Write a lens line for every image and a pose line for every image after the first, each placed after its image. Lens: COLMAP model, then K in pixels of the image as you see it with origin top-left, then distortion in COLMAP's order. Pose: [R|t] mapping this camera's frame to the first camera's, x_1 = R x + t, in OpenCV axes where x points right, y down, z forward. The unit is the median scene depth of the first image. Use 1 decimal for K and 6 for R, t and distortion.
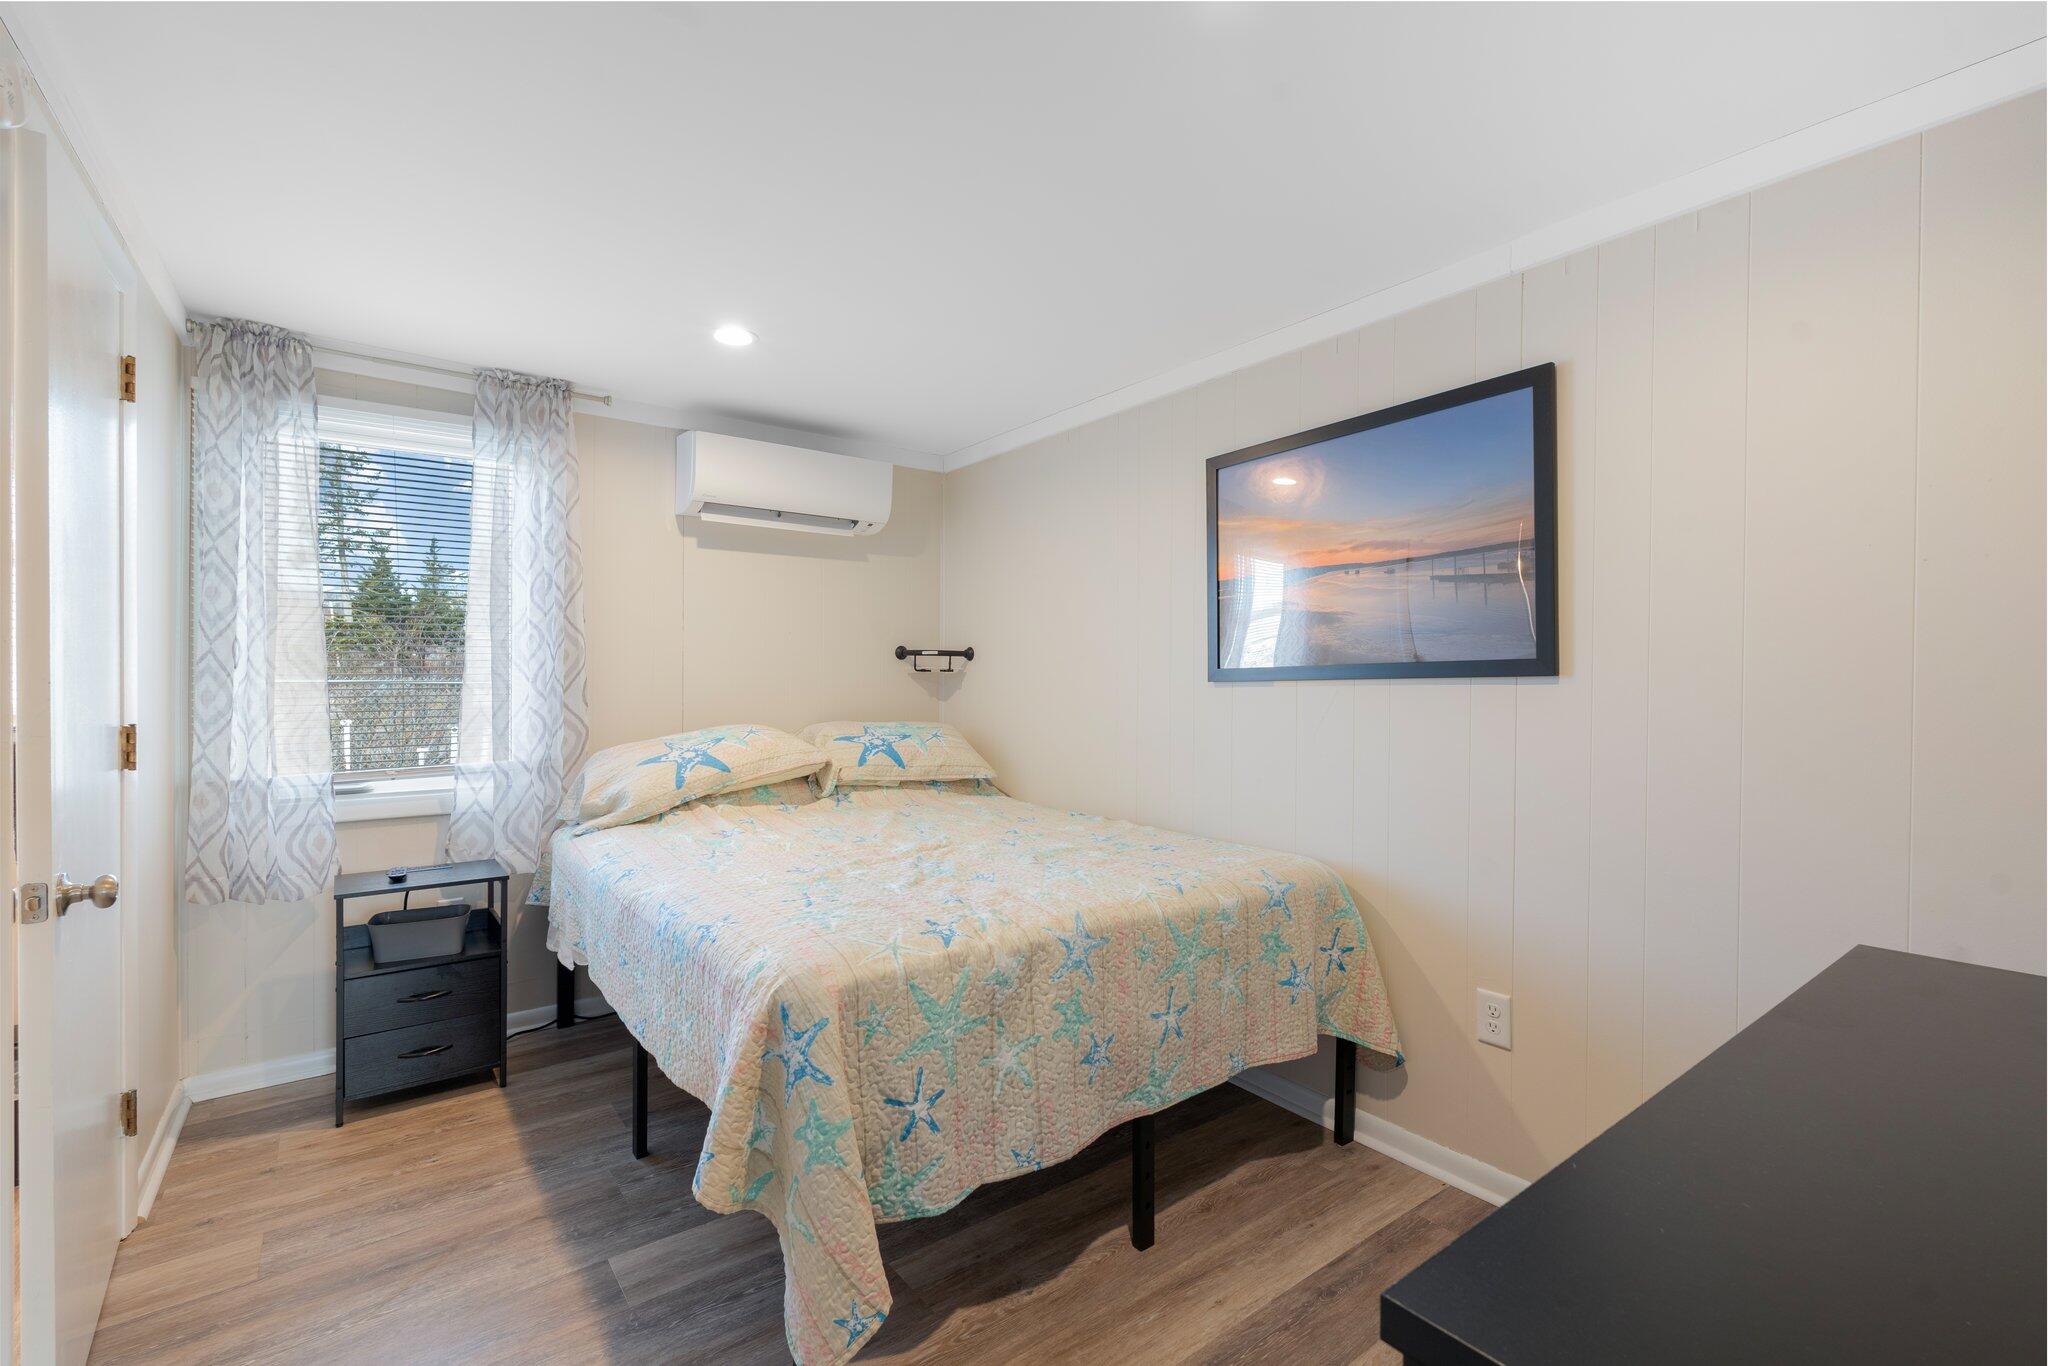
lens RADIAL K [[897.8, 0, 1024.0], [0, 897.8, 683.0], [0, 0, 1]] dist [0.002318, 0.000242]
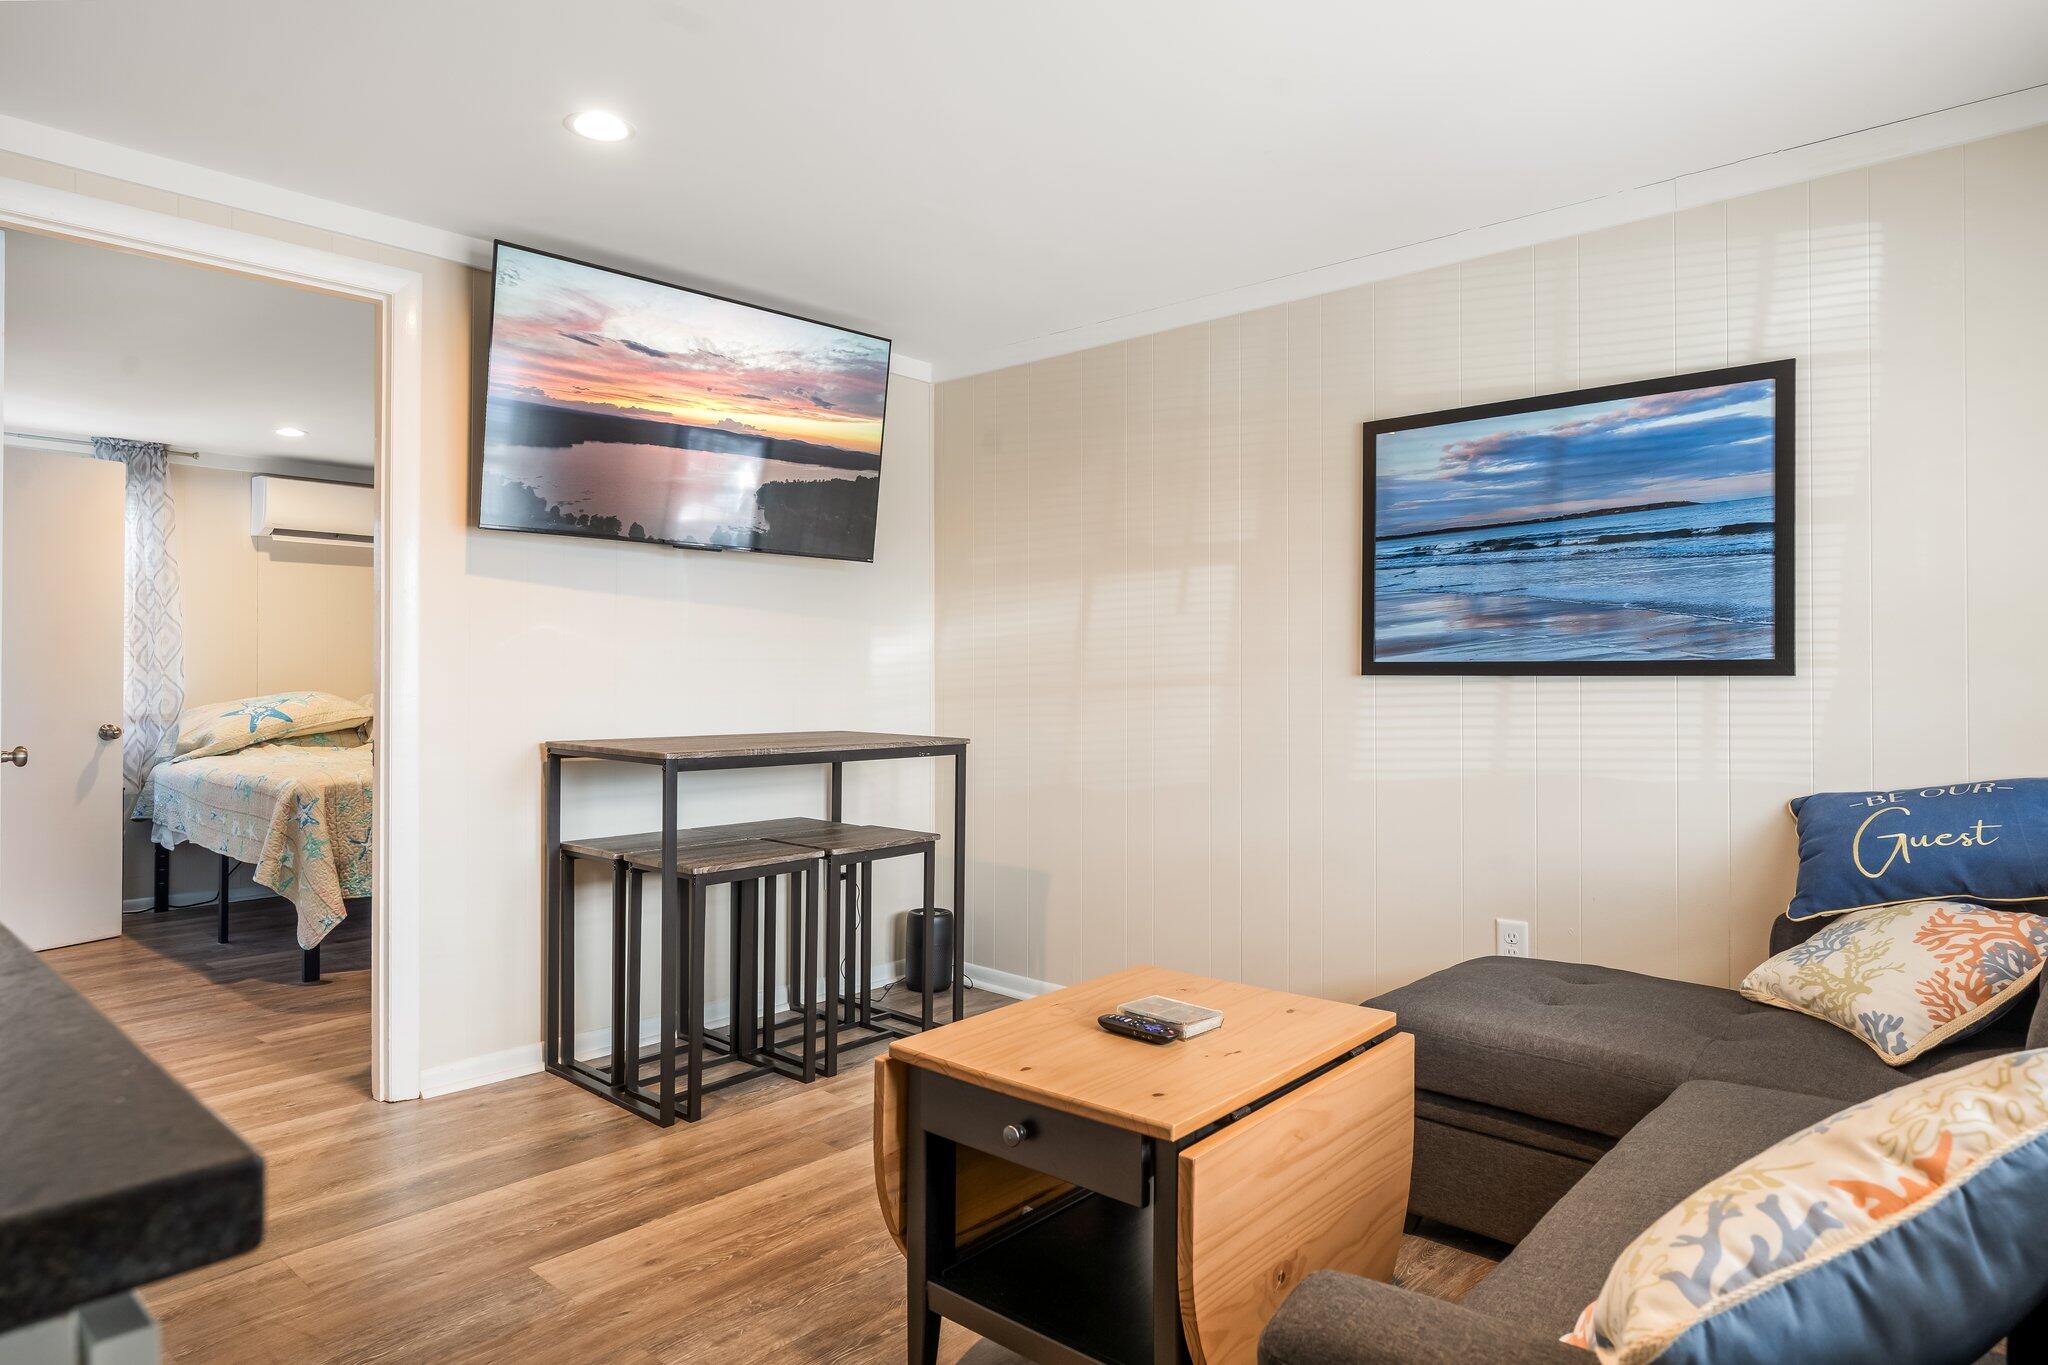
lens RADIAL K [[1188.2, 0, 1024.0], [0, 1188.2, 682.5], [0, 0, 1]] dist [0.000801, 0.000186]
pose [[0.981016, -0.003001, 0.193905, 0.449119], [0.004066, 0.999979, -0.005092, 0.051185], [-0.193886, 0.005784, 0.981007, -1.083644]]
